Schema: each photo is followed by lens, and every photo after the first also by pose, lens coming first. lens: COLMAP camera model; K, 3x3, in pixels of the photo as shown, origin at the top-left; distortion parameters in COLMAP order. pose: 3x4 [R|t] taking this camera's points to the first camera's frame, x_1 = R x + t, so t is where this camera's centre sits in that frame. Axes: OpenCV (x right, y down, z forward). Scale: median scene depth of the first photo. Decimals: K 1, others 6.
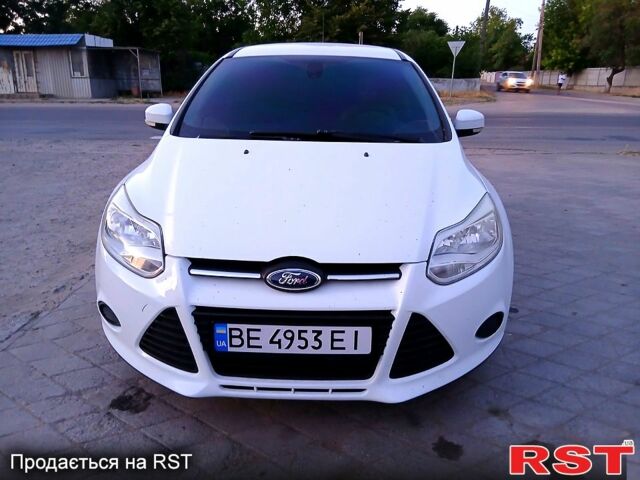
lens RADIAL K [[453.7, 0, 334.7], [0, 453.7, 238.8], [0, 0, 1]] dist [0.008039, 0.001588]
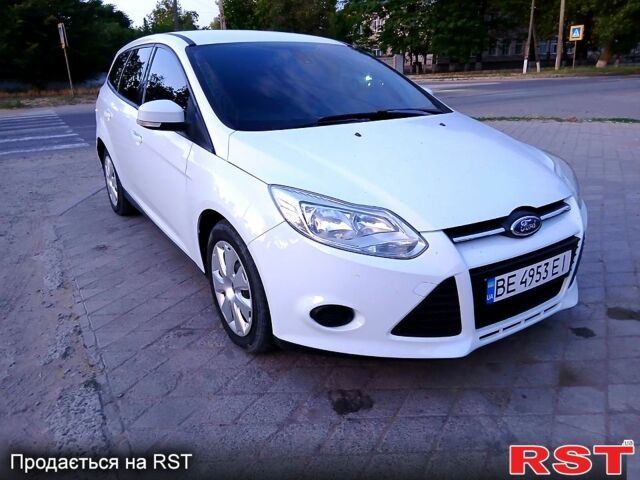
lens RADIAL K [[453.7, 0, 334.7], [0, 453.7, 238.8], [0, 0, 1]] dist [0.008039, 0.001588]
pose [[0.847466, -0.220527, 0.482877, -1.081032], [0.213094, 0.974446, 0.071037, -0.068093], [-0.486203, 0.042697, 0.872802, 0.208273]]
